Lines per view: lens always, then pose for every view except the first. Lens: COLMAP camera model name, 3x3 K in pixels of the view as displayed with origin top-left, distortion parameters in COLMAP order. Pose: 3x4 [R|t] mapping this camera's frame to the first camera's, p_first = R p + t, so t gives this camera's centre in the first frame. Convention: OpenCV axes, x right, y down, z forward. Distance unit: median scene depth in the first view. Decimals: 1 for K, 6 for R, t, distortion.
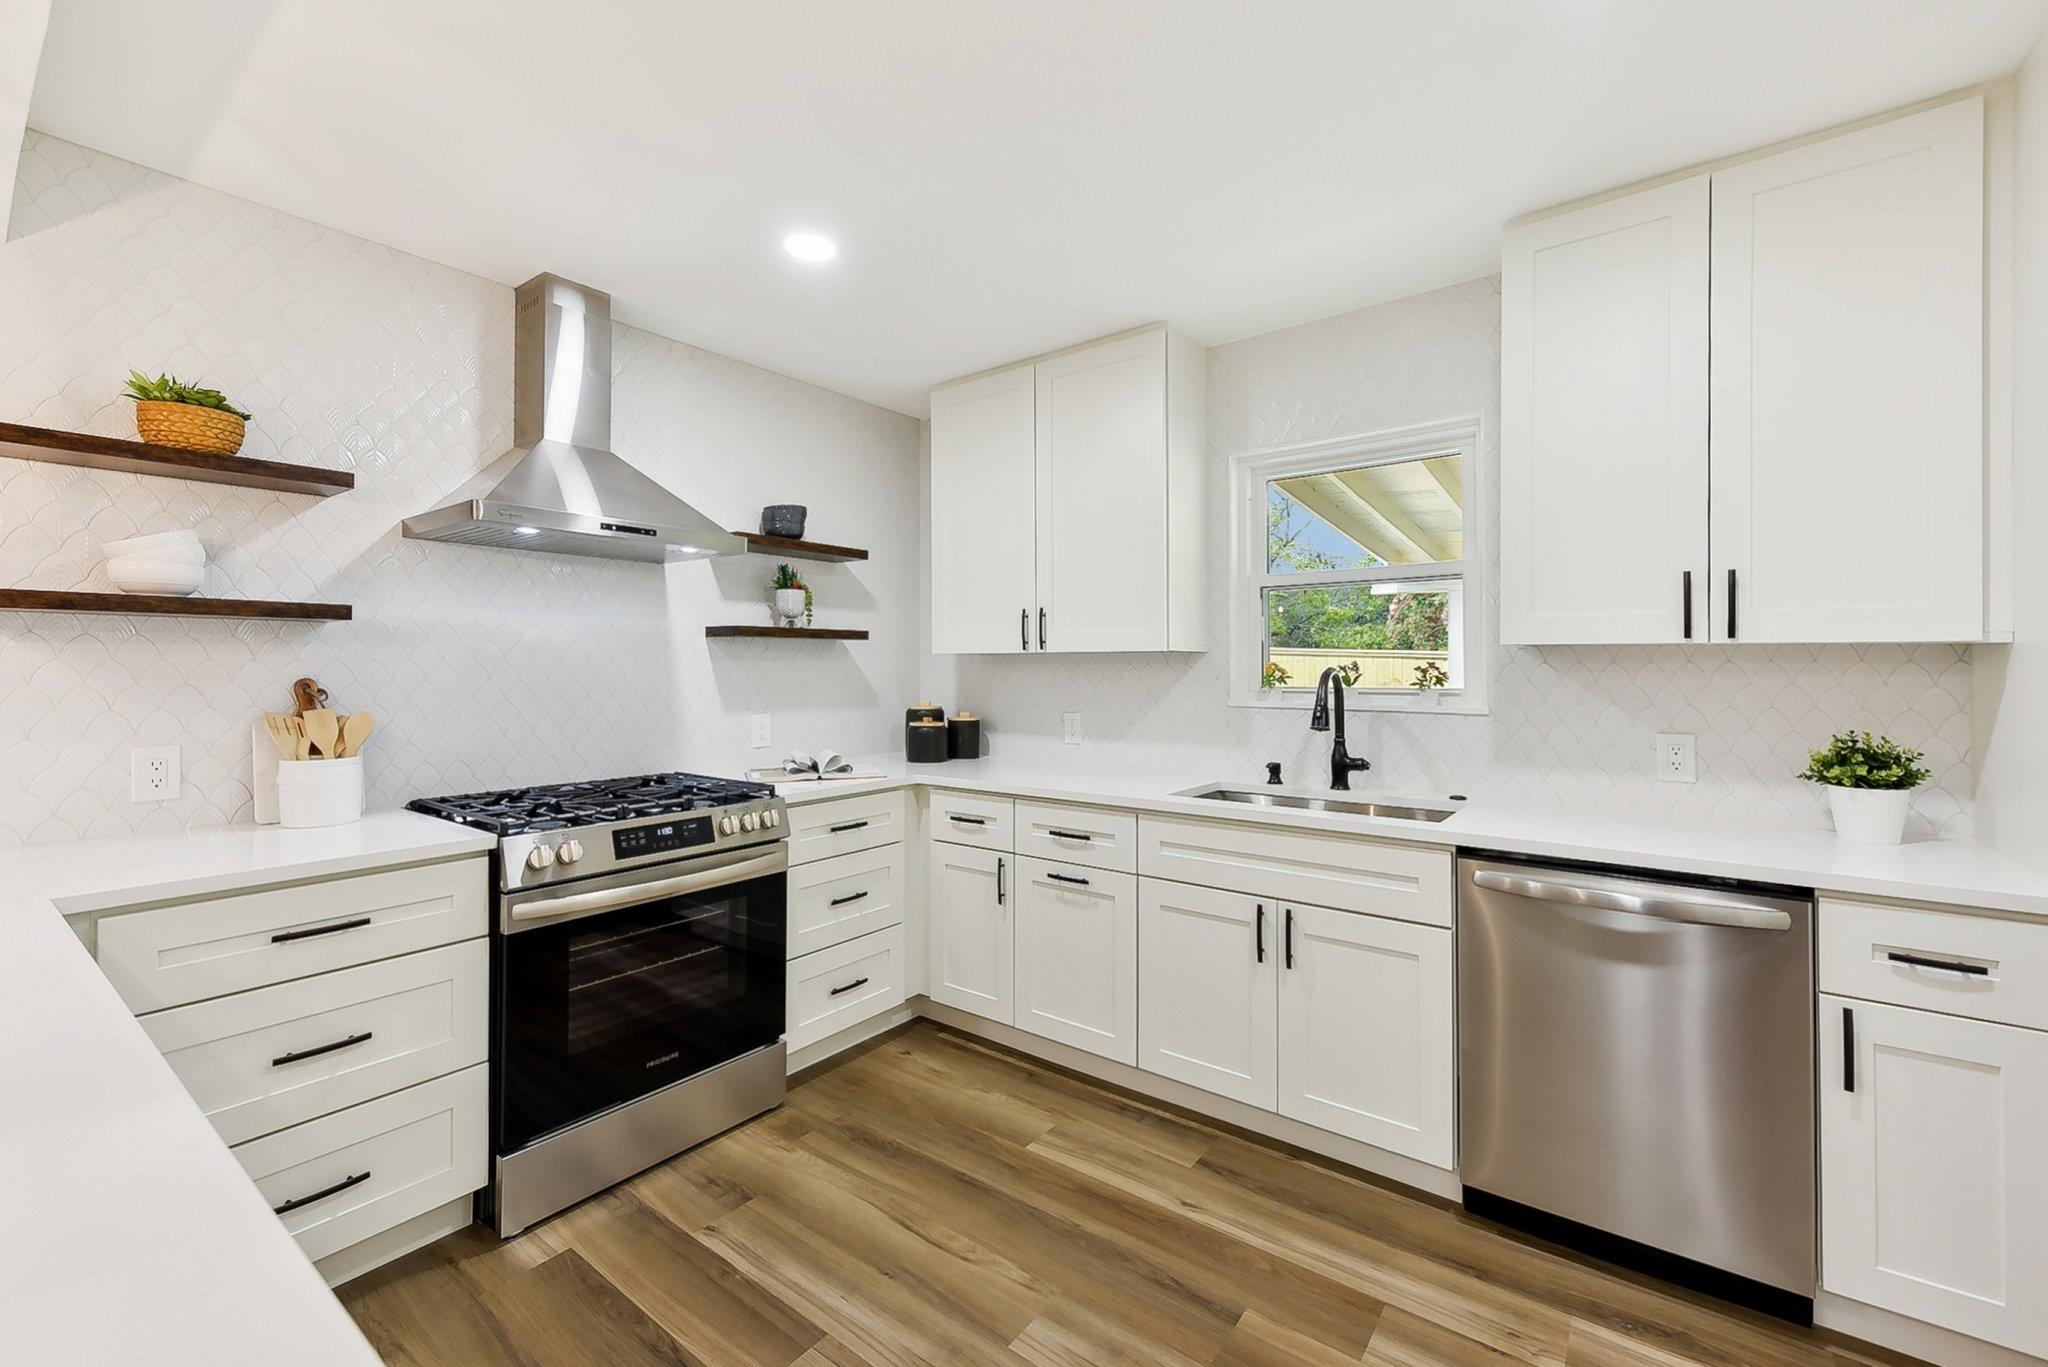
lens RADIAL K [[841.9, 0, 1037.2], [0, 841.9, 665.4], [0, 0, 1]] dist [0.002401, -0.000936]
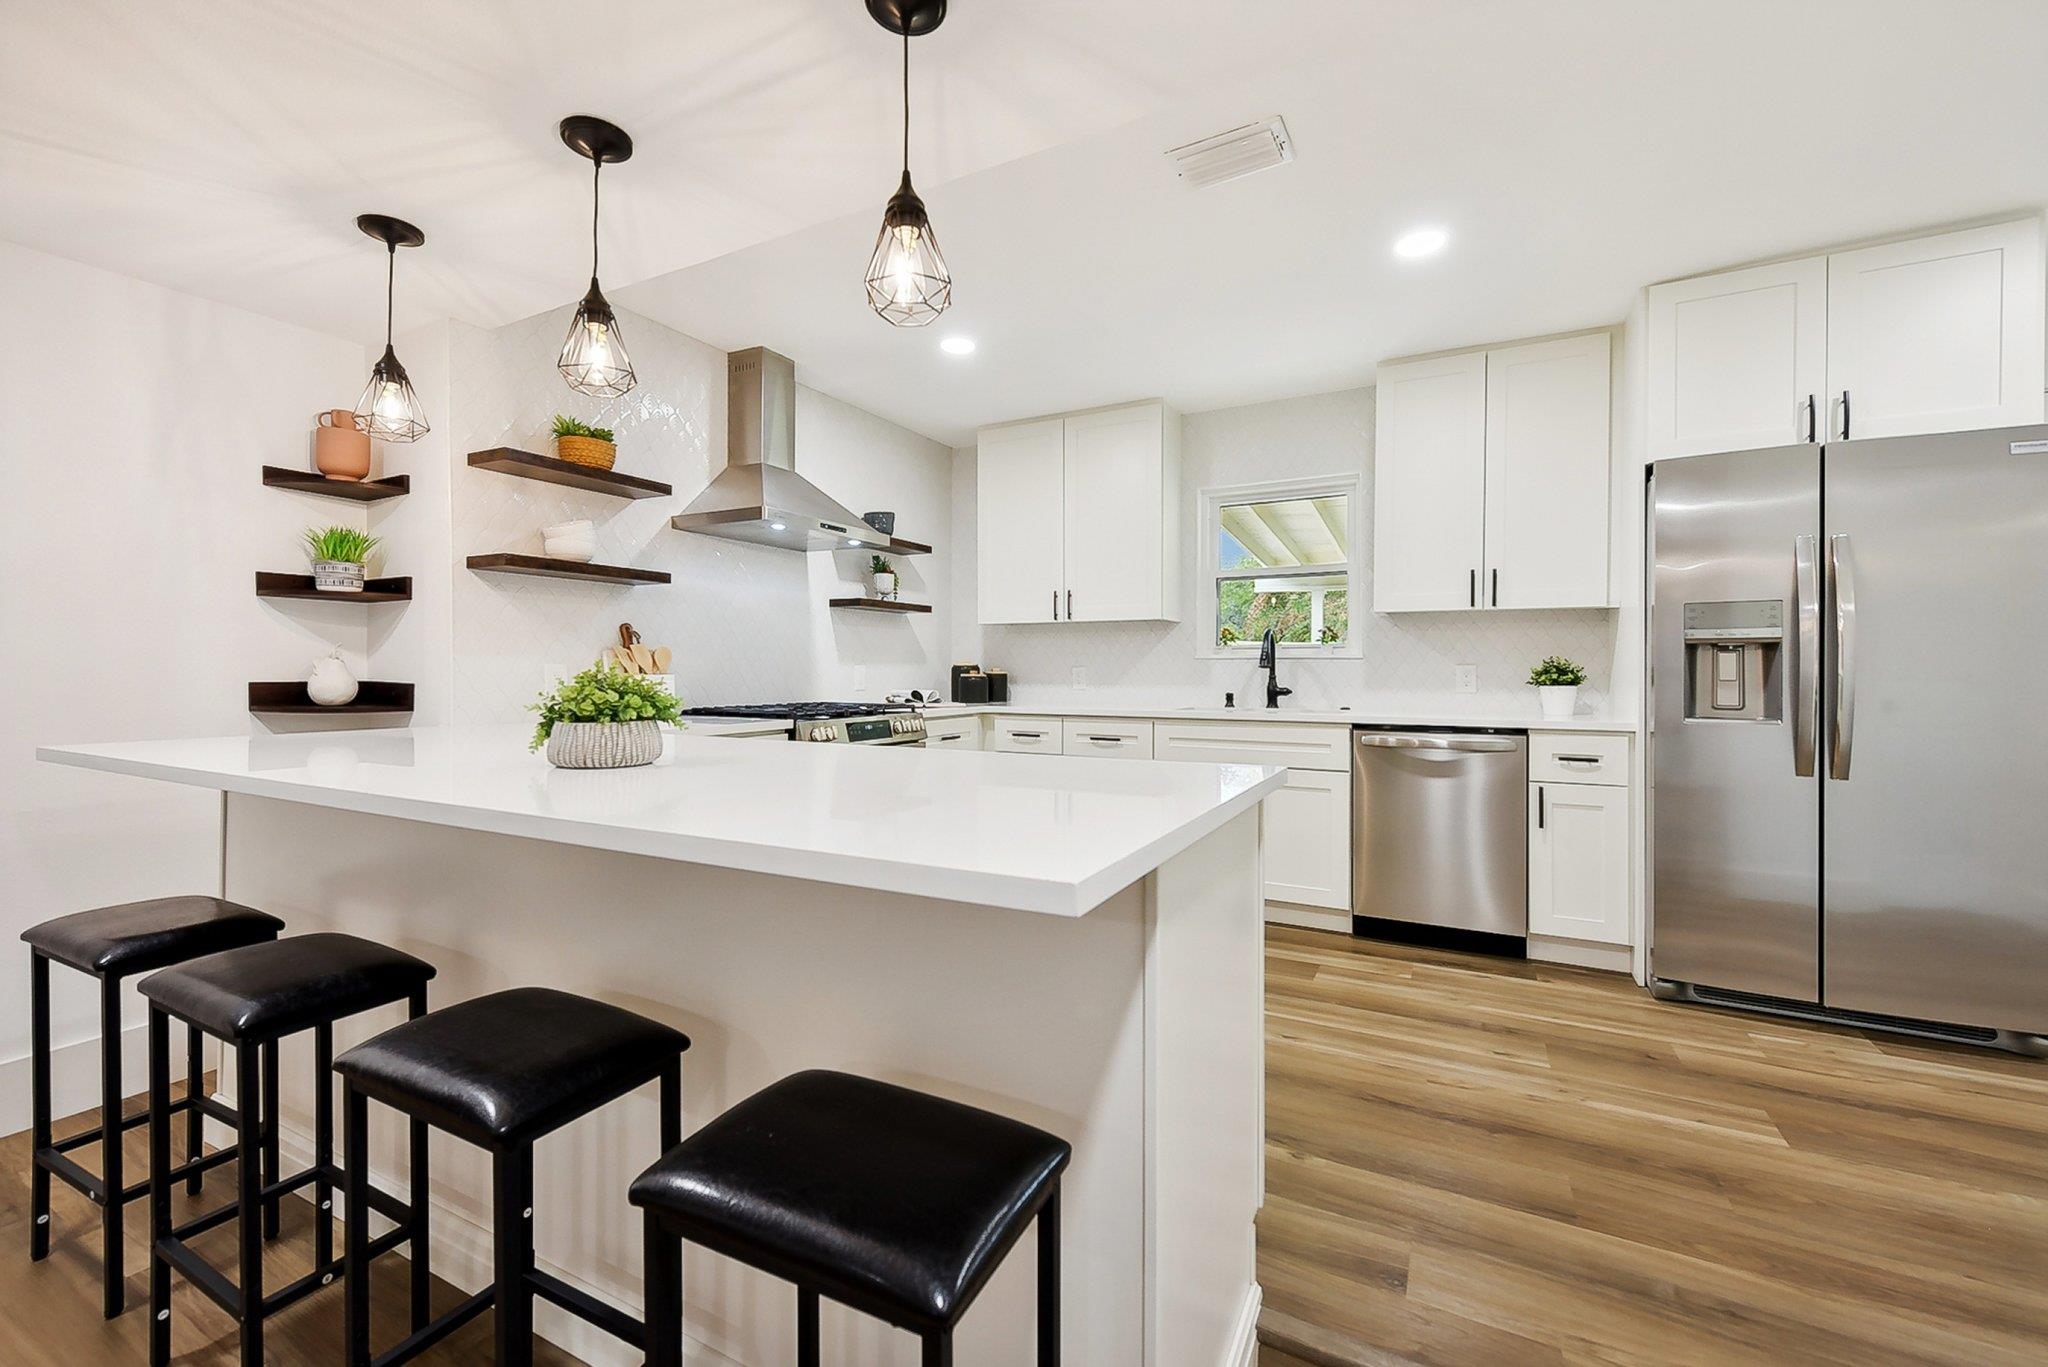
lens RADIAL K [[841.9, 0, 1024.1], [0, 841.9, 683.2], [0, 0, 1]] dist [0.002401, -0.000936]
pose [[0.986847, 0.000850, 0.161658, -0.380130], [-0.003372, 0.999877, 0.015327, 0.086248], [-0.161625, -0.015671, 0.986728, -0.509490]]
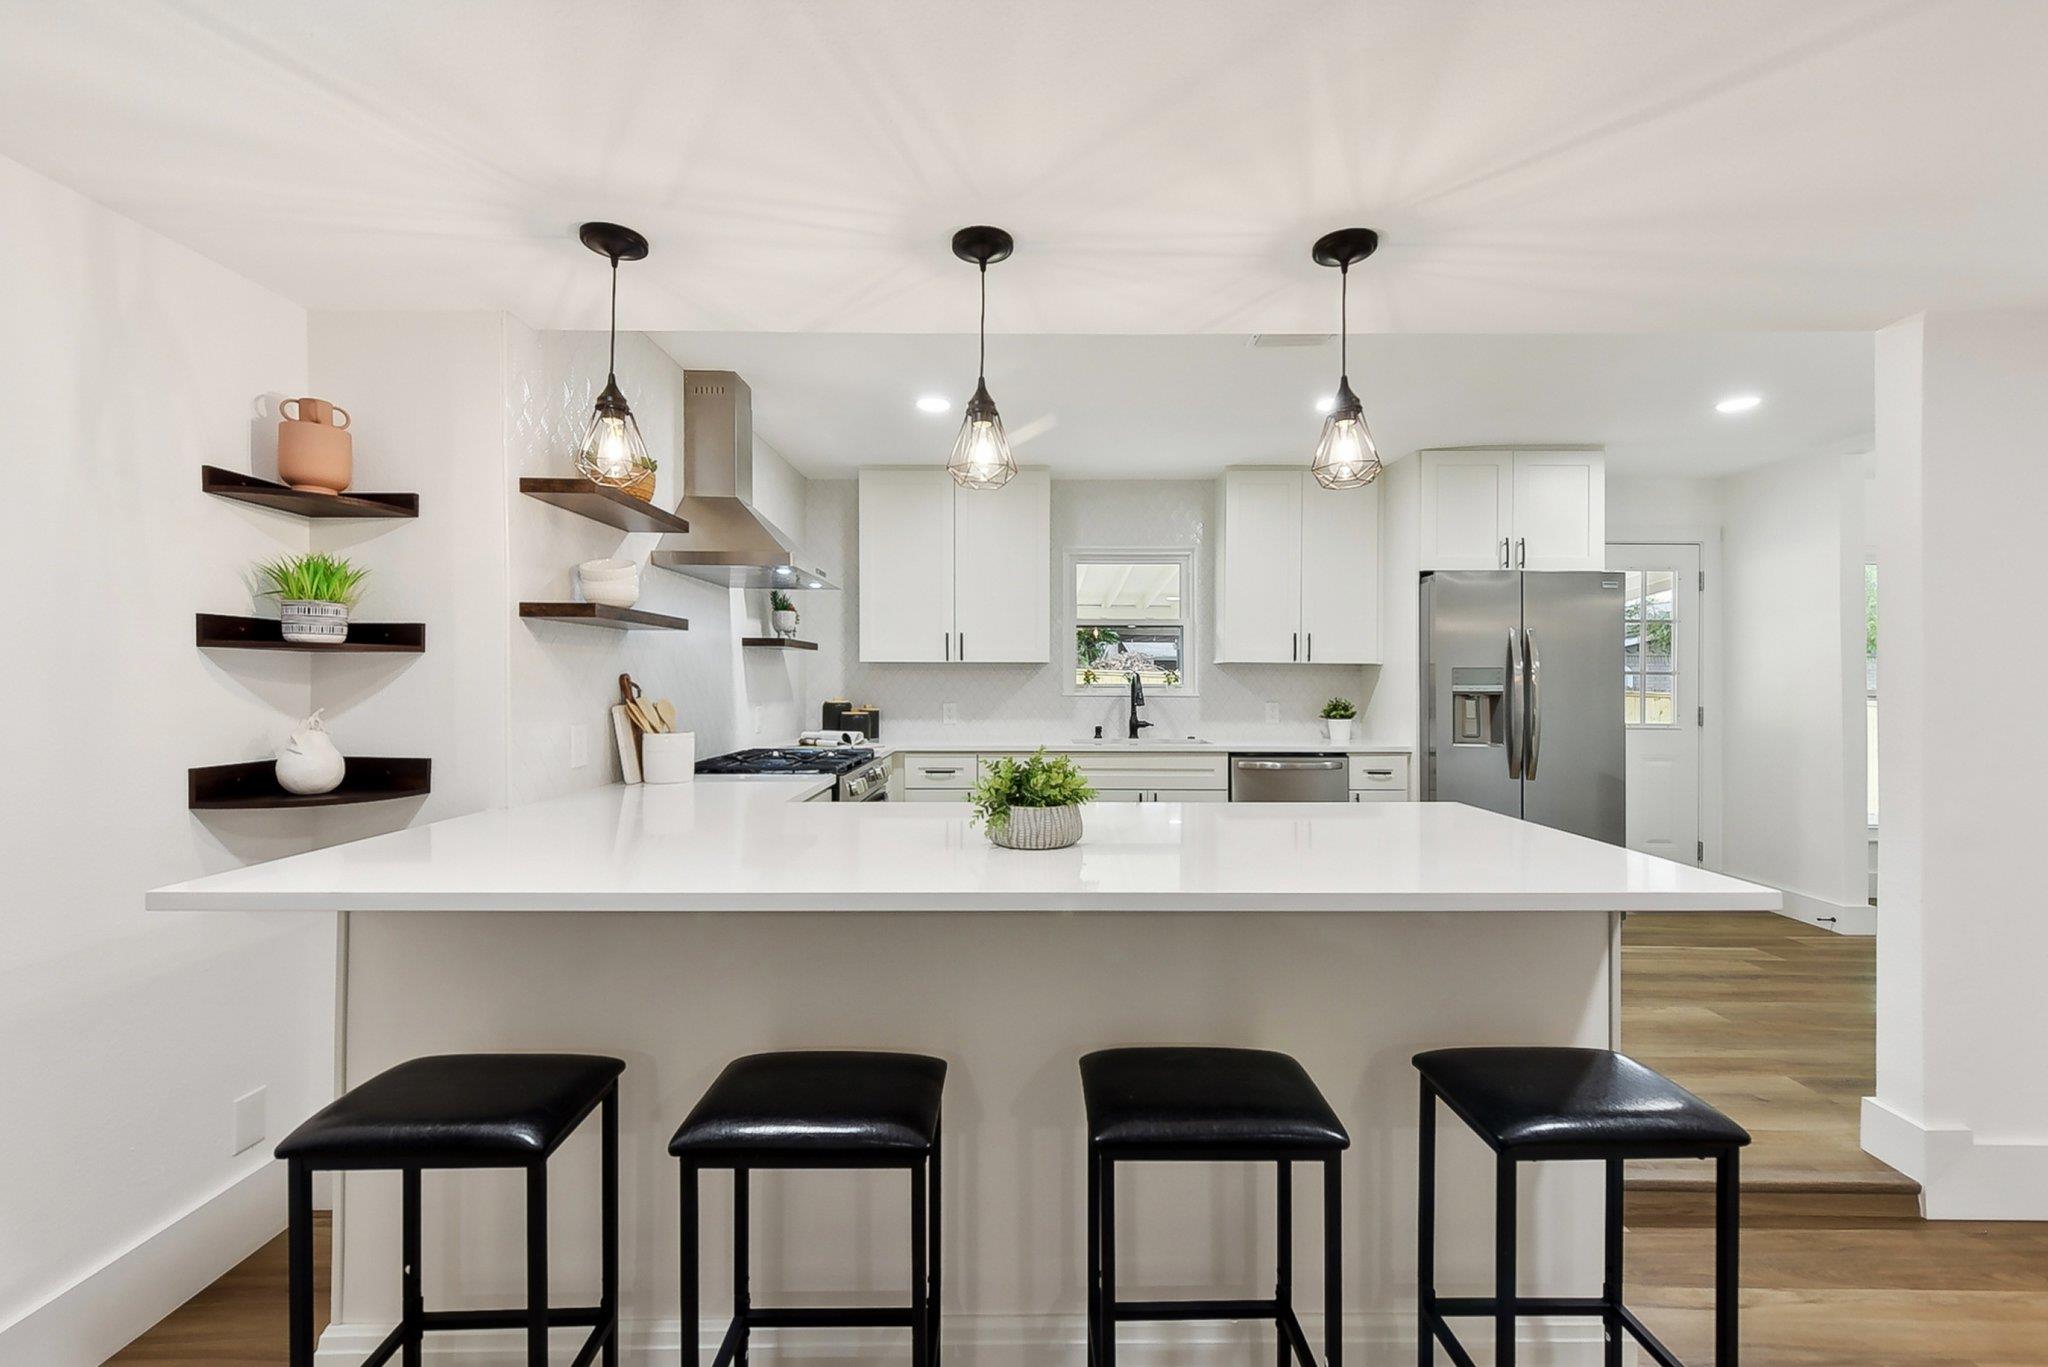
lens RADIAL K [[841.9, 0, 1025.3], [0, 841.9, 691.8], [0, 0, 1]] dist [0.002401, -0.000936]
pose [[0.791225, -0.005538, 0.611500, -1.057313], [-0.003234, 0.999907, 0.013239, 0.021917], [-0.611517, -0.012452, 0.791134, -0.354876]]
